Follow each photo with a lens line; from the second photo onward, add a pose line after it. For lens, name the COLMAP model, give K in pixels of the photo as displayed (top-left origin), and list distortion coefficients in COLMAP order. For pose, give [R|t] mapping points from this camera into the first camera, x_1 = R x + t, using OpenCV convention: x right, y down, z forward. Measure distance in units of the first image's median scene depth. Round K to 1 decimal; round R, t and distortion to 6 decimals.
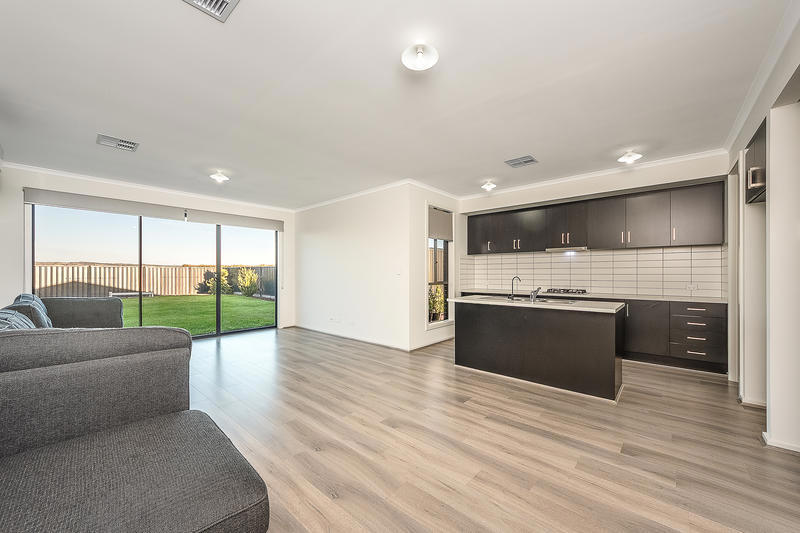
lens RADIAL K [[295.7, 0, 405.2], [0, 295.7, 274.7], [0, 0, 1]] dist [0.000370, -0.000003]
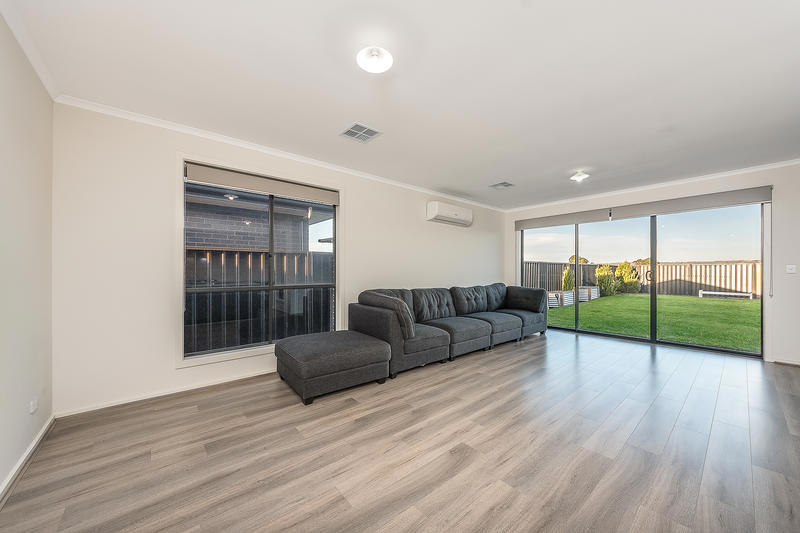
lens RADIAL K [[295.7, 0, 405.2], [0, 295.7, 274.7], [0, 0, 1]] dist [0.000370, -0.000003]
pose [[-0.142218, 0.009929, -0.989786, 0.457911], [-0.003648, 0.999938, 0.010555, -0.002804], [0.989829, 0.005112, -0.142173, 0.548573]]
